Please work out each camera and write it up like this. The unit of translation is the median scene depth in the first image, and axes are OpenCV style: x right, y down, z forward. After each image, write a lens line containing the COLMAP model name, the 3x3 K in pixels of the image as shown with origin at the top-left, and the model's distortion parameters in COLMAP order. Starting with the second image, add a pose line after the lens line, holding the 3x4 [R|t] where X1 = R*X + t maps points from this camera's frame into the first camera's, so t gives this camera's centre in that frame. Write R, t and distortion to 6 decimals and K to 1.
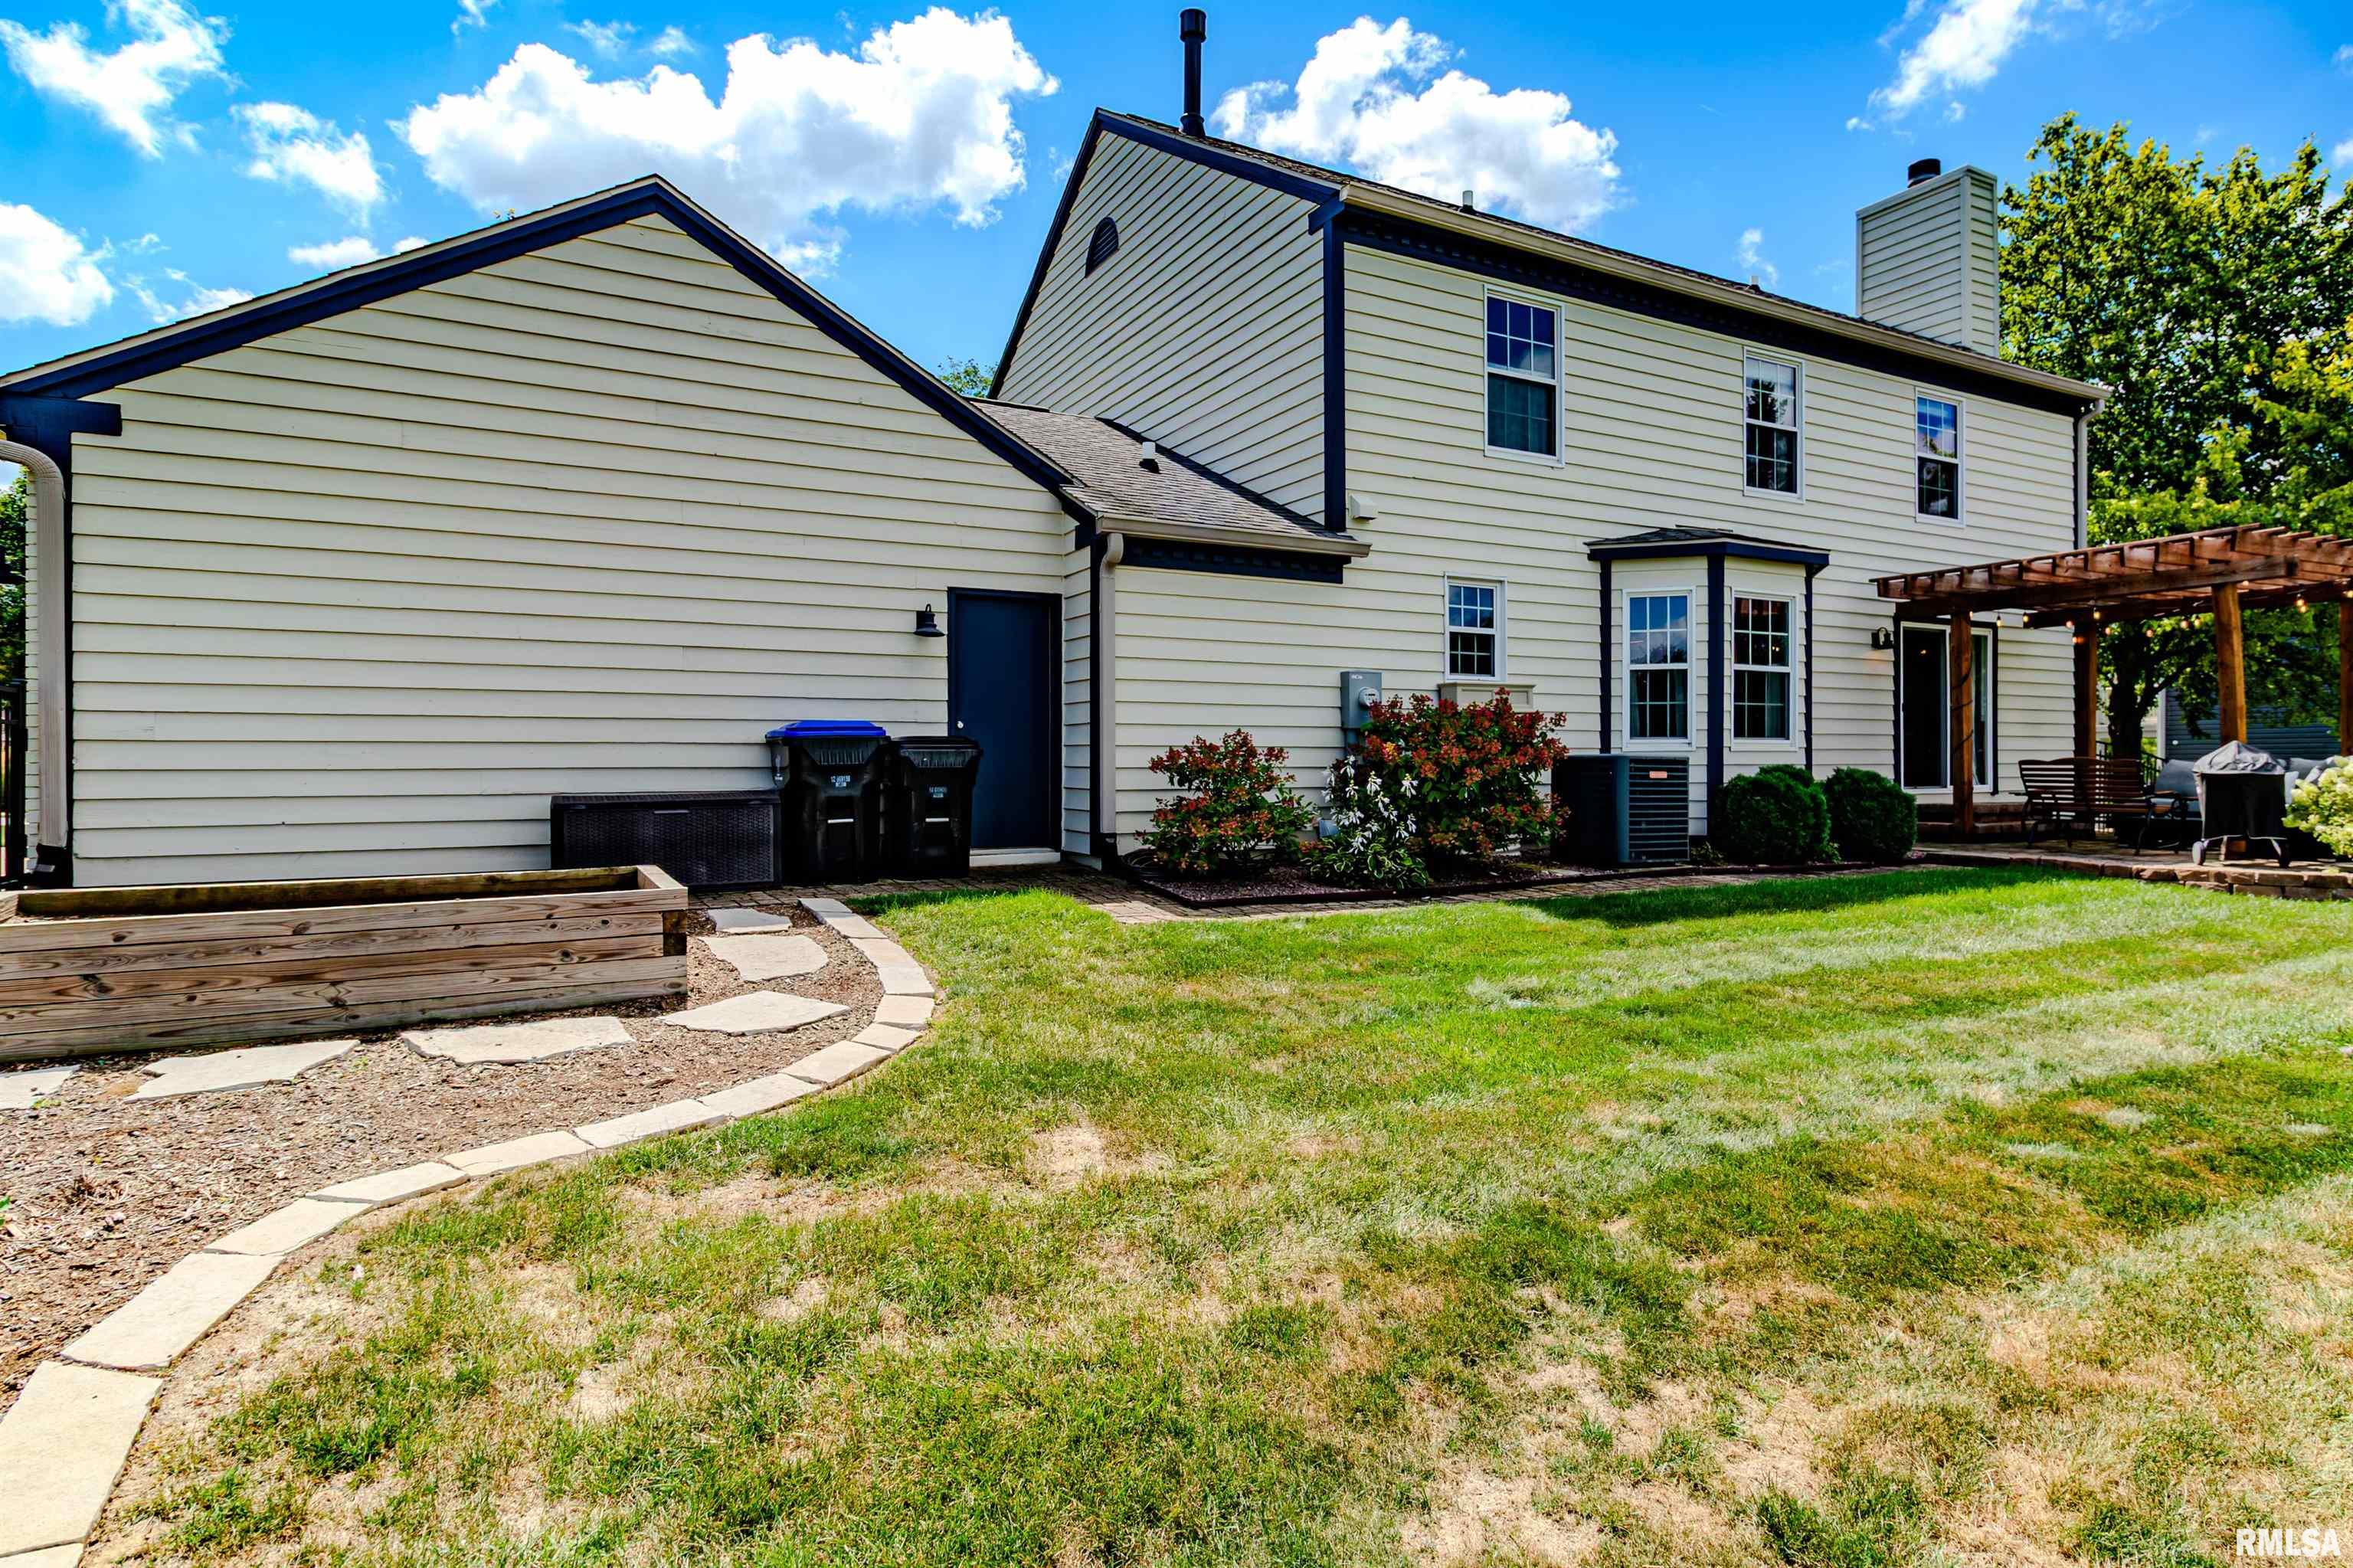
lens RADIAL K [[1209.1, 0, 1185.8], [0, 1209.1, 770.6], [0, 0, 1]] dist [0.003115, 0.000550]
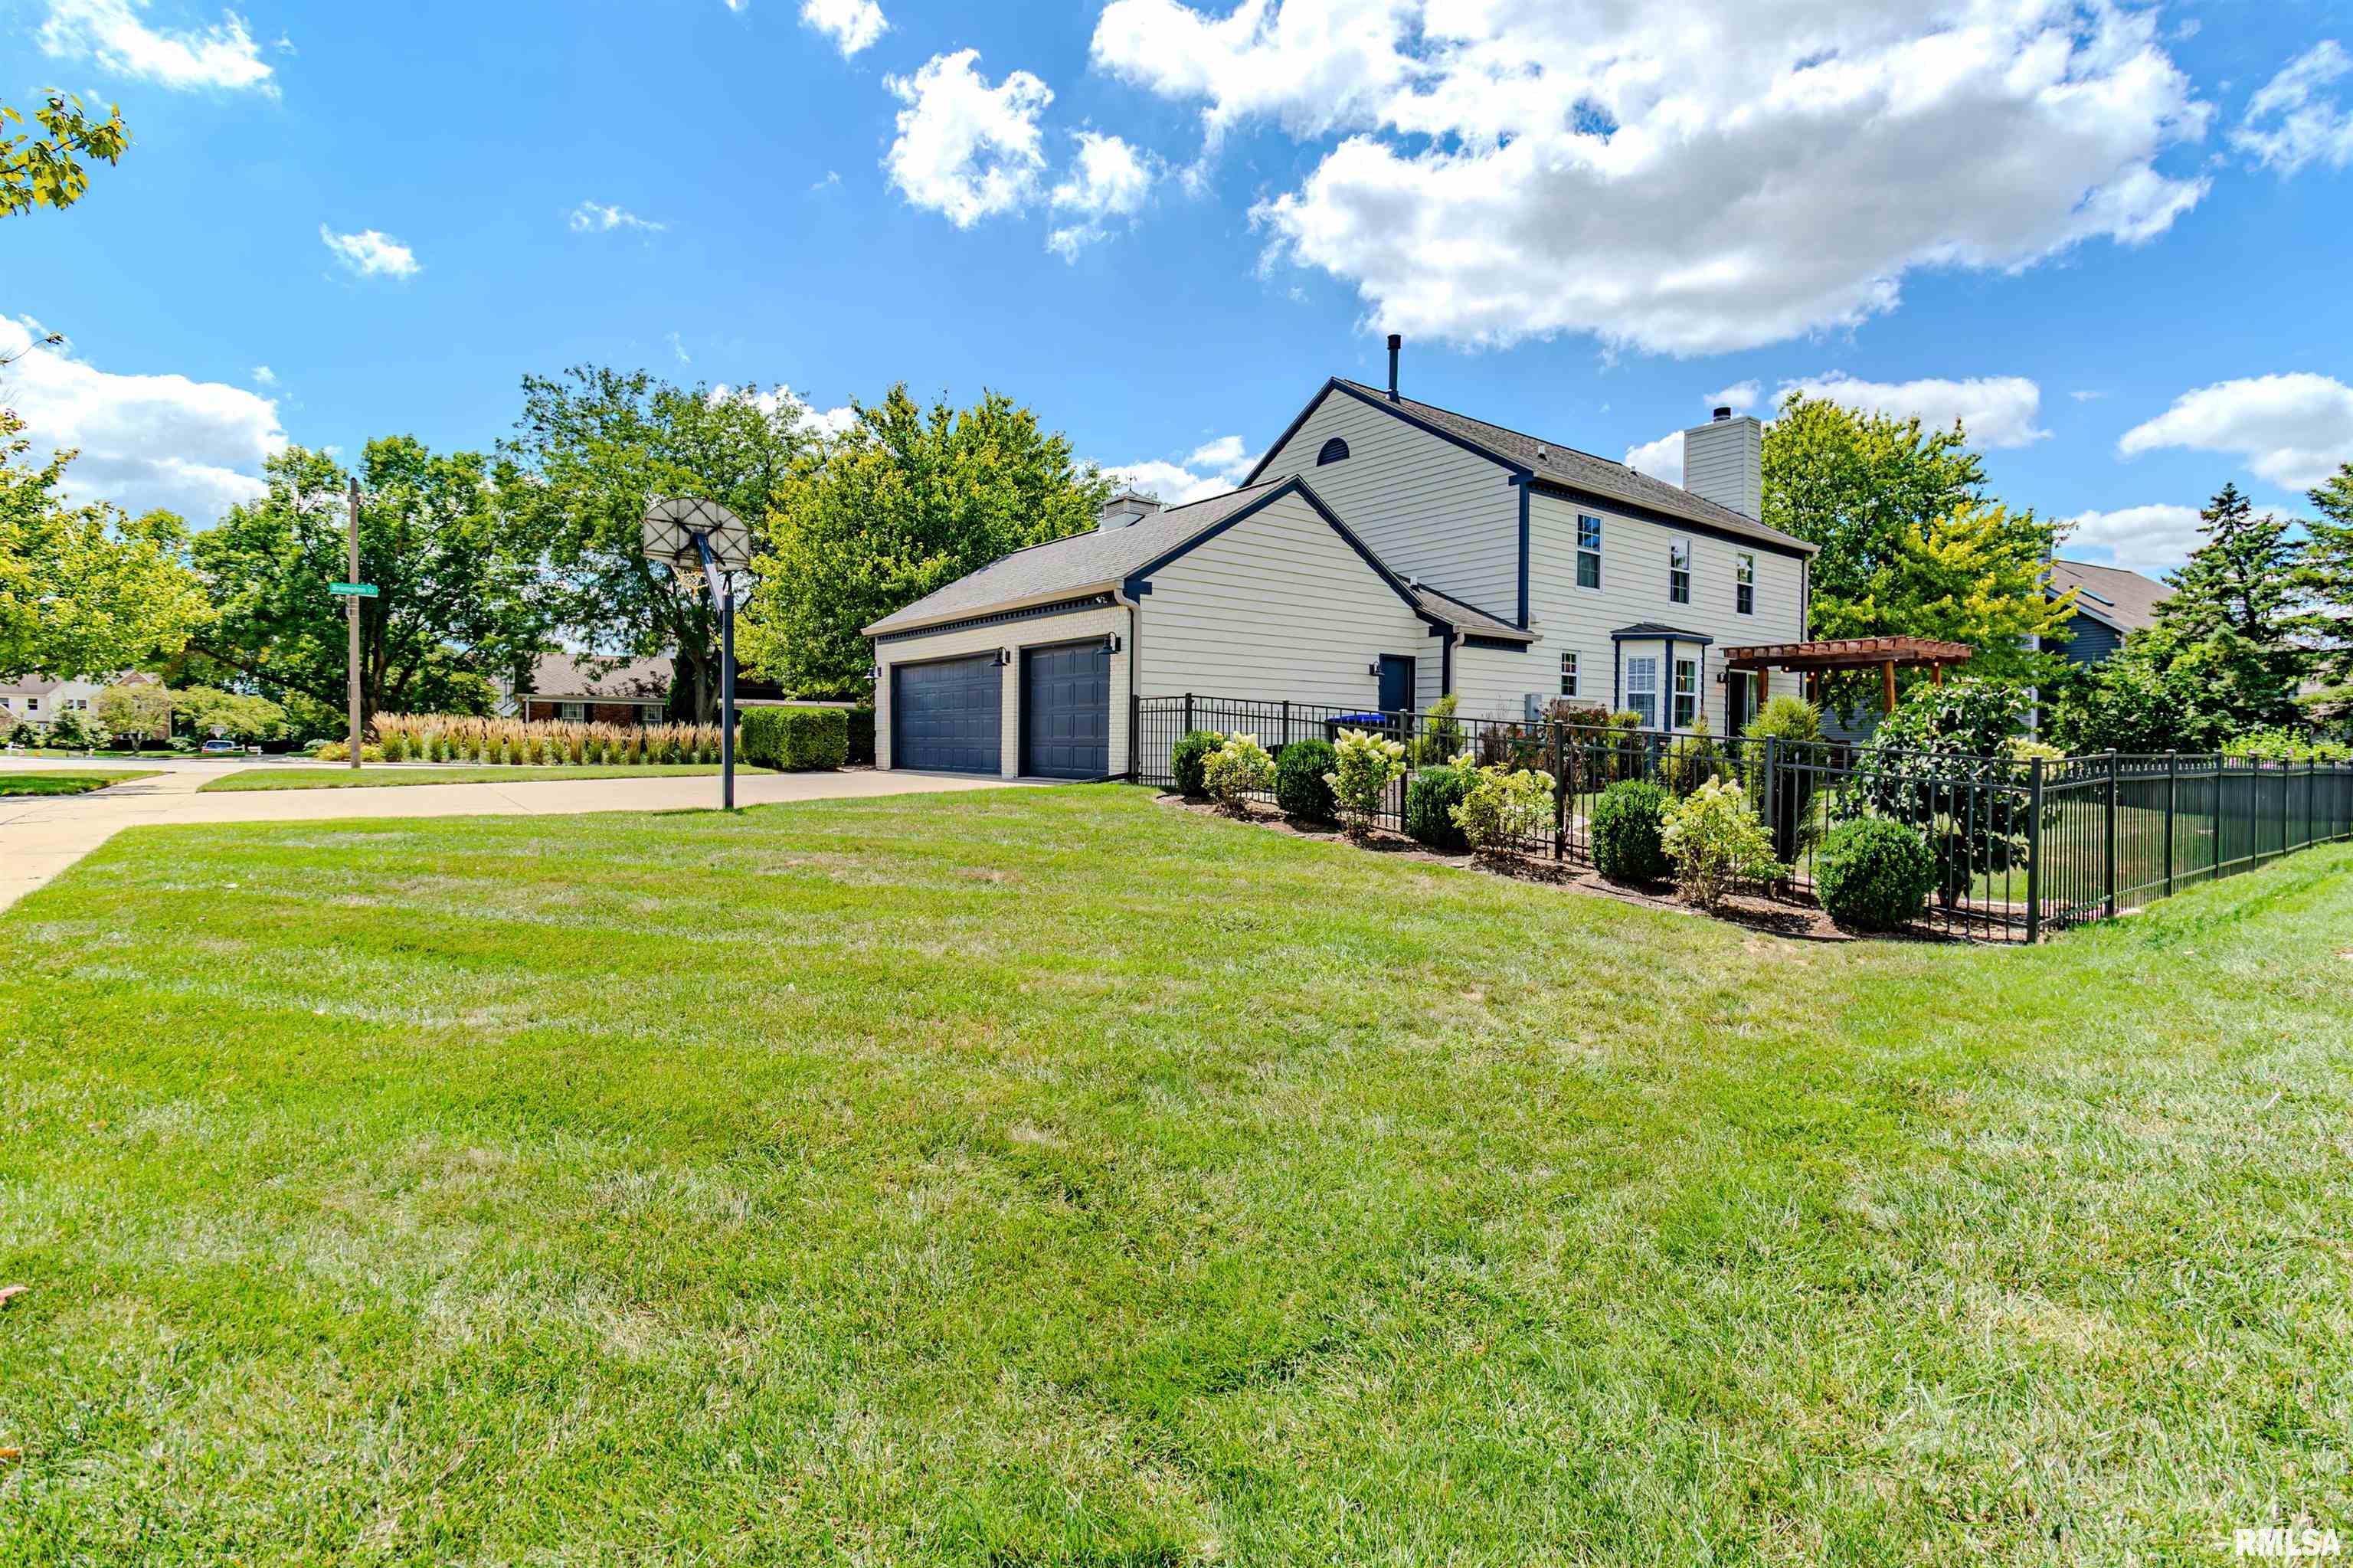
lens RADIAL K [[1104.1, 0, 1173.4], [0, 1104.1, 766.9], [0, 0, 1]] dist [0.005297, 0.000299]
pose [[0.983625, 0.002311, 0.180211, -0.739706], [-0.002902, 0.999991, 0.003014, 0.037618], [-0.180203, -0.003488, 0.983623, -0.711486]]
